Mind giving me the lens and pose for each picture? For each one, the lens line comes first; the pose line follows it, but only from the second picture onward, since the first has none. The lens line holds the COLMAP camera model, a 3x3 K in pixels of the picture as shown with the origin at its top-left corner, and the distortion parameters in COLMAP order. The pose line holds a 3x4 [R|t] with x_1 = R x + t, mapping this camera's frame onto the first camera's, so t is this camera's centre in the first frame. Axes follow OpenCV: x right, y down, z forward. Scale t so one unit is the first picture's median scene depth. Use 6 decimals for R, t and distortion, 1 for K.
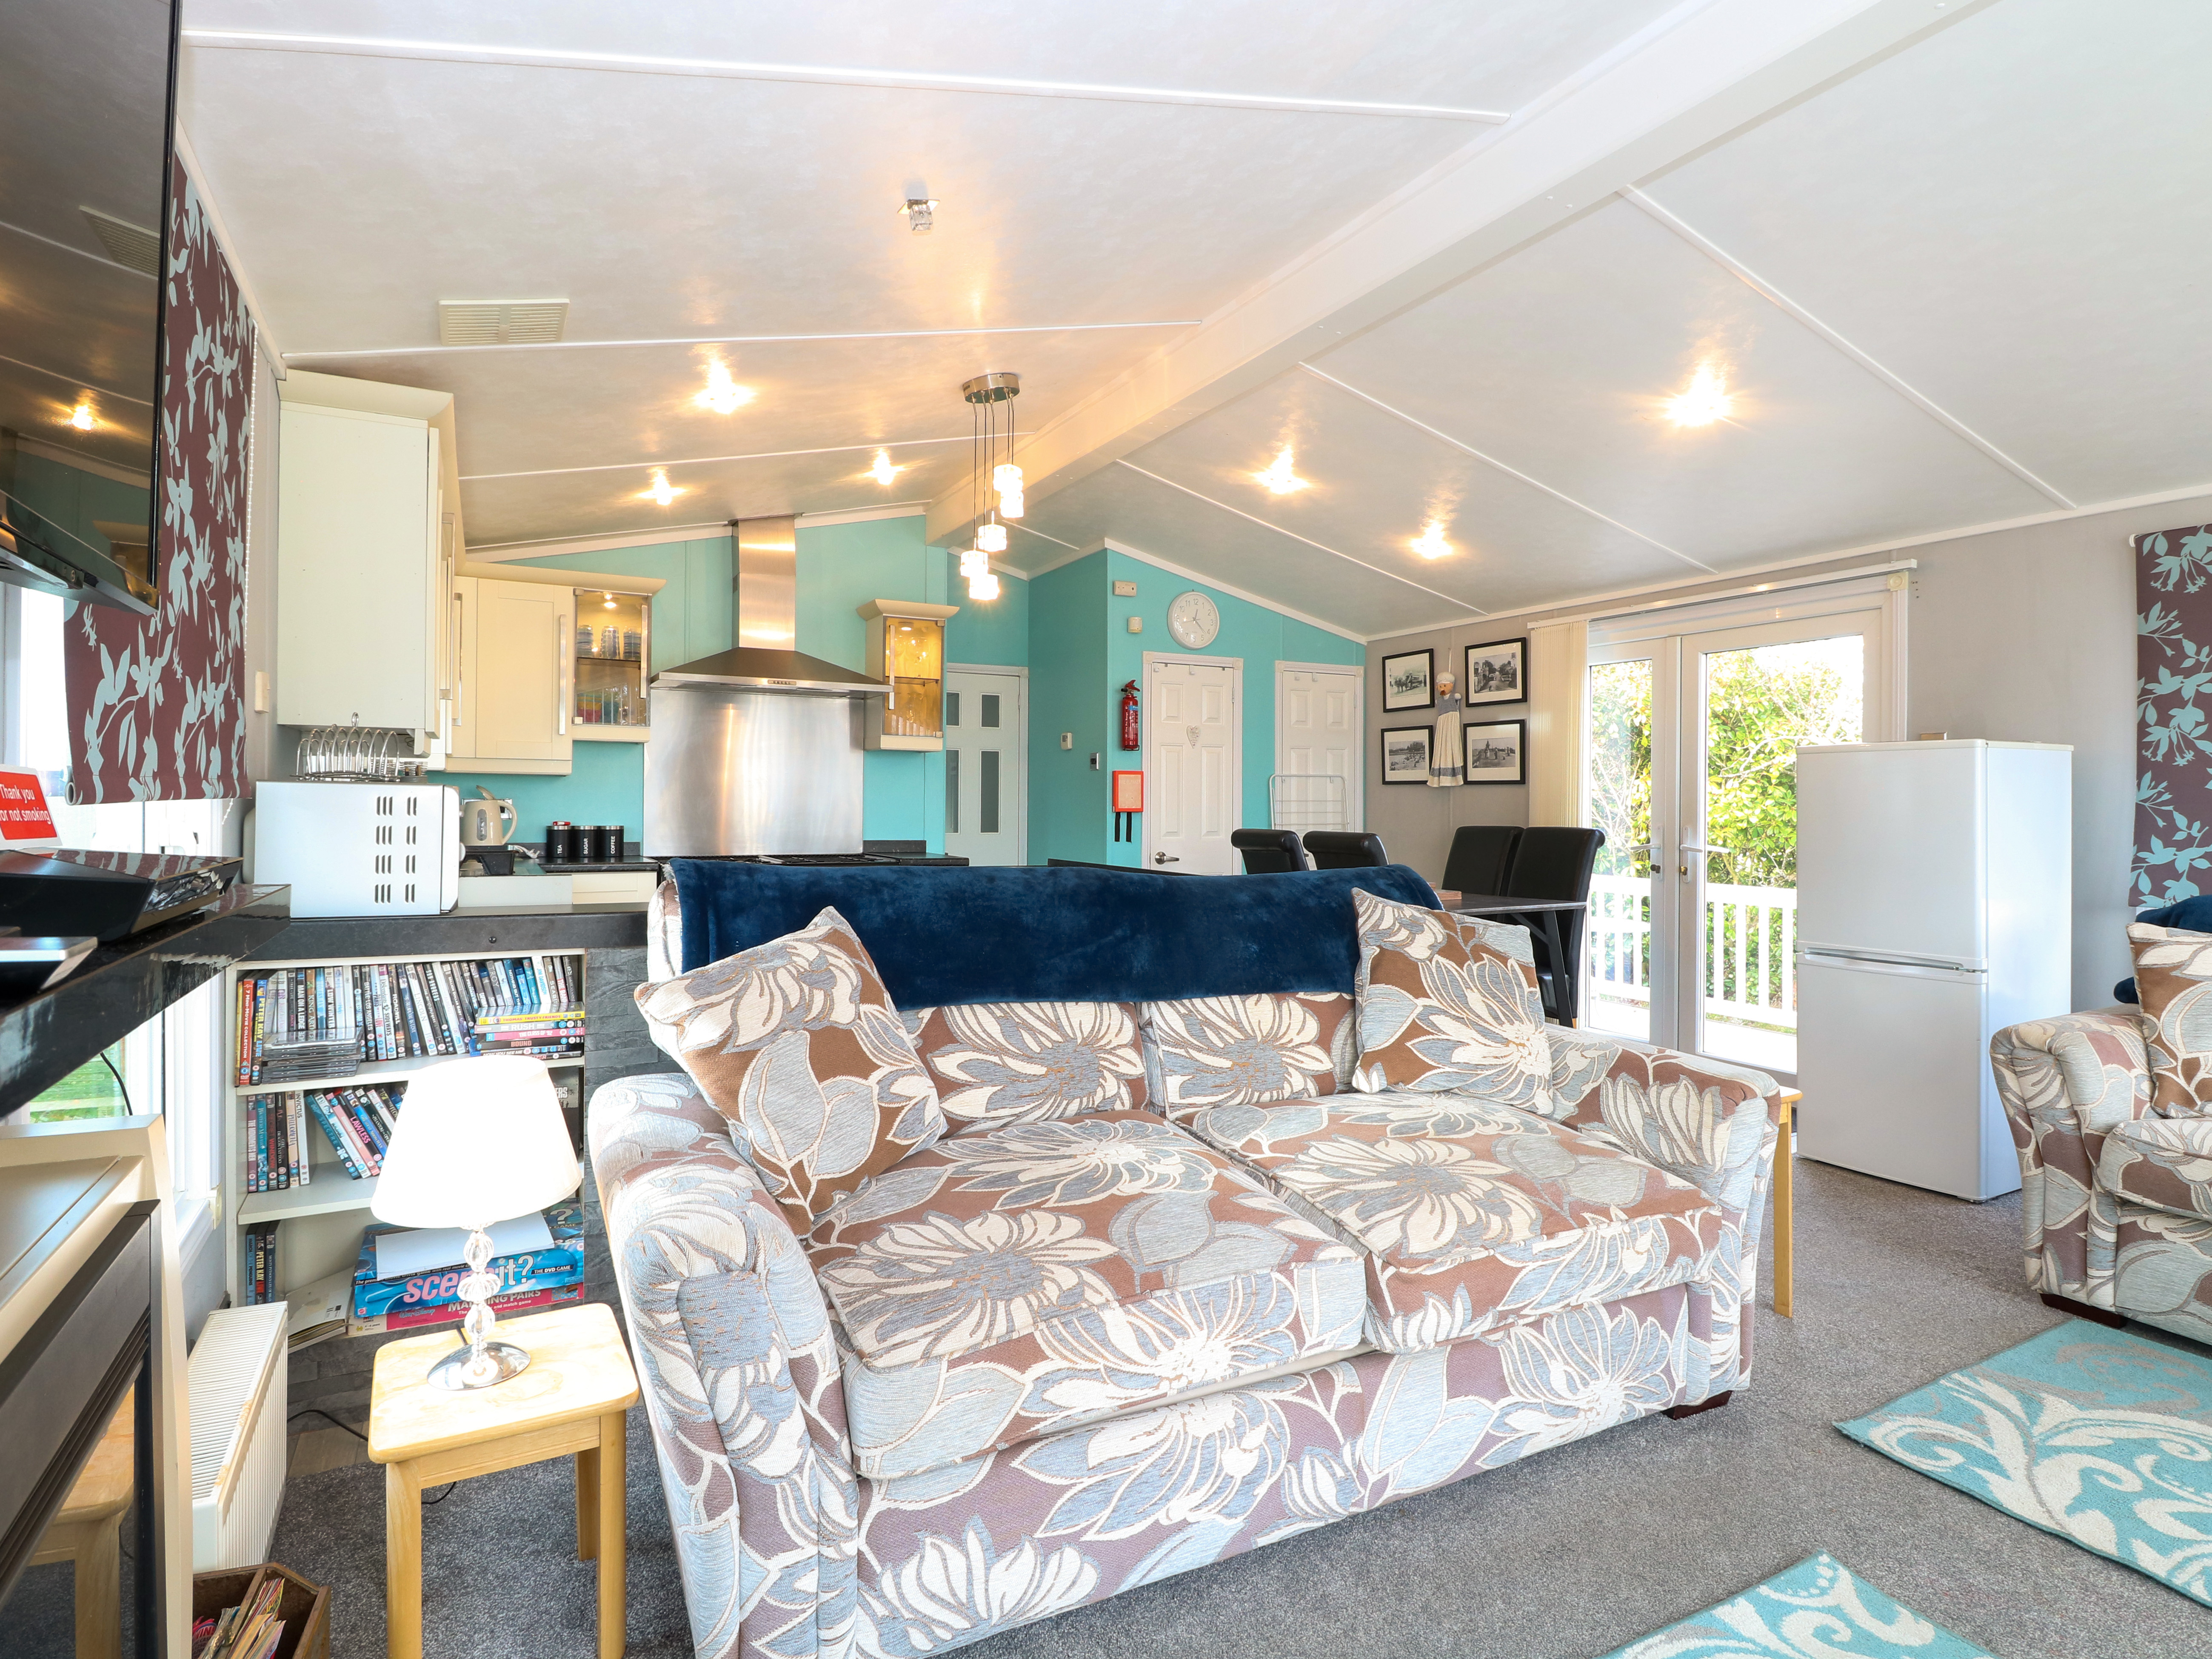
lens RADIAL K [[1184.2, 0, 1103.6], [0, 1184.2, 806.4], [0, 0, 1]] dist [0.001163, -0.015777]
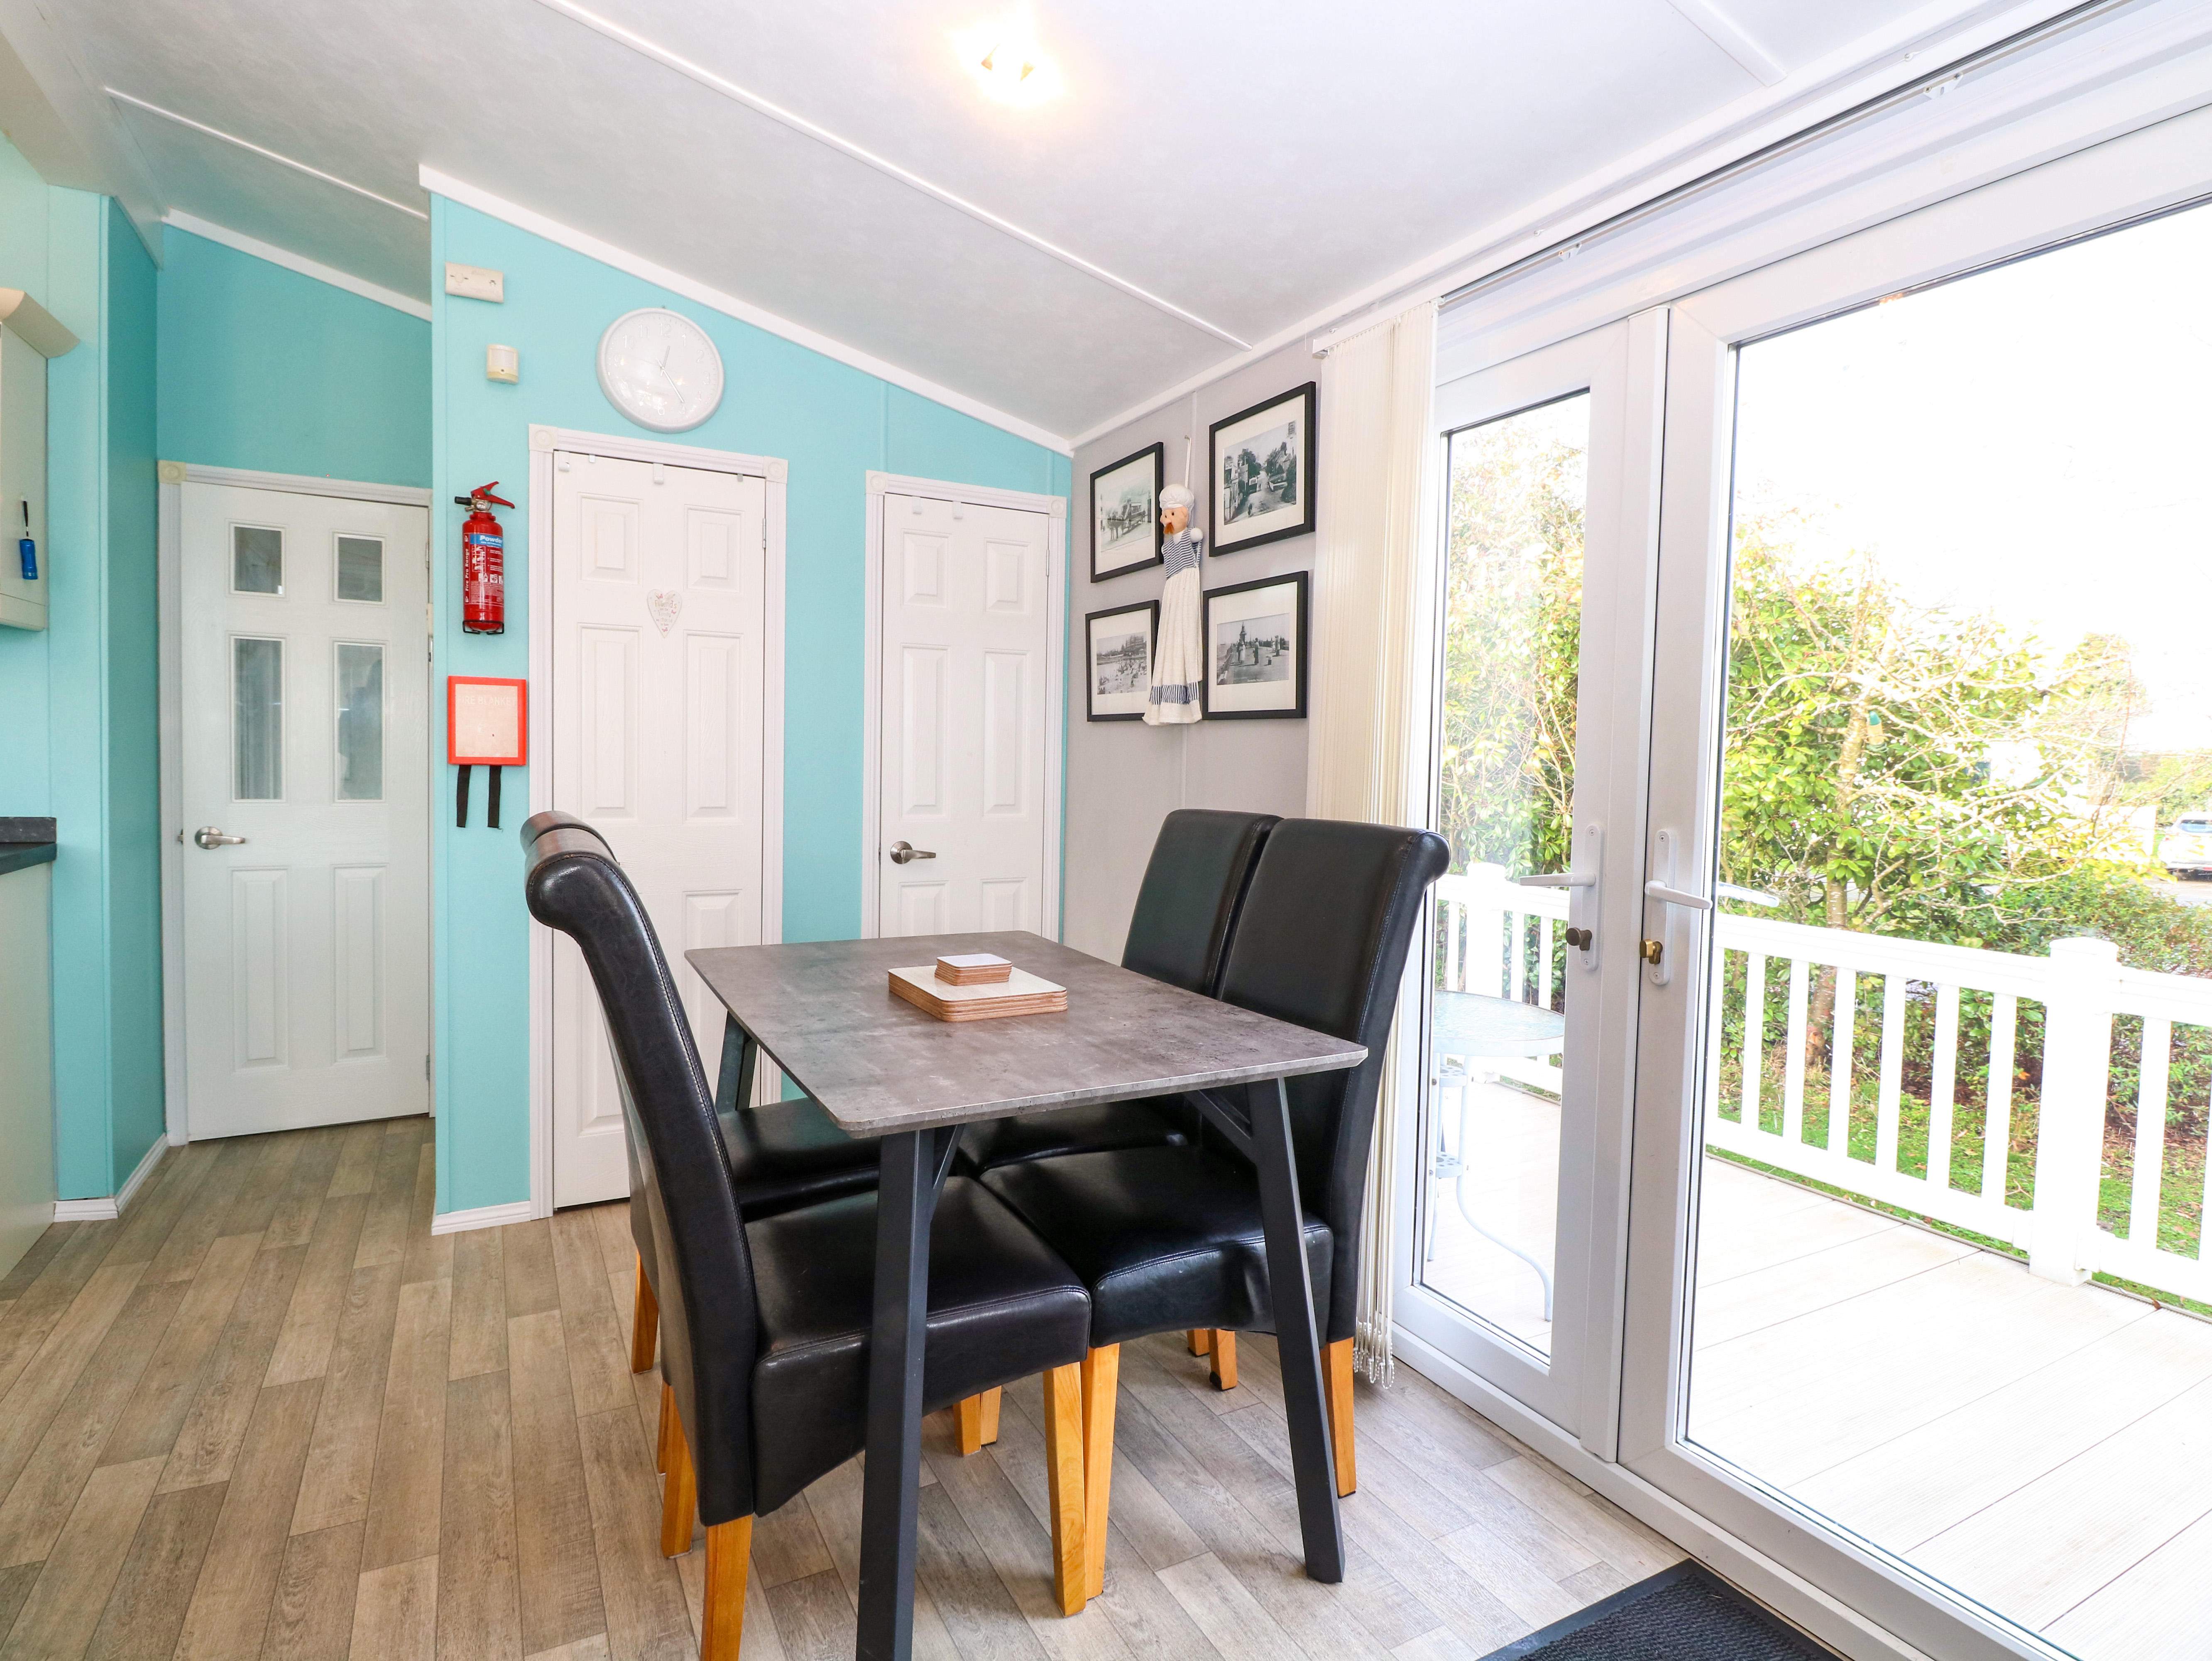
lens RADIAL K [[1154.2, 0, 1111.2], [0, 1154.2, 808.1], [0, 0, 1]] dist [0.003311, -0.014168]
pose [[0.999758, 0.018642, 0.011648, 0.263947], [-0.019078, 0.999078, 0.038462, -0.000552], [-0.010921, -0.038675, 0.999192, 0.538008]]
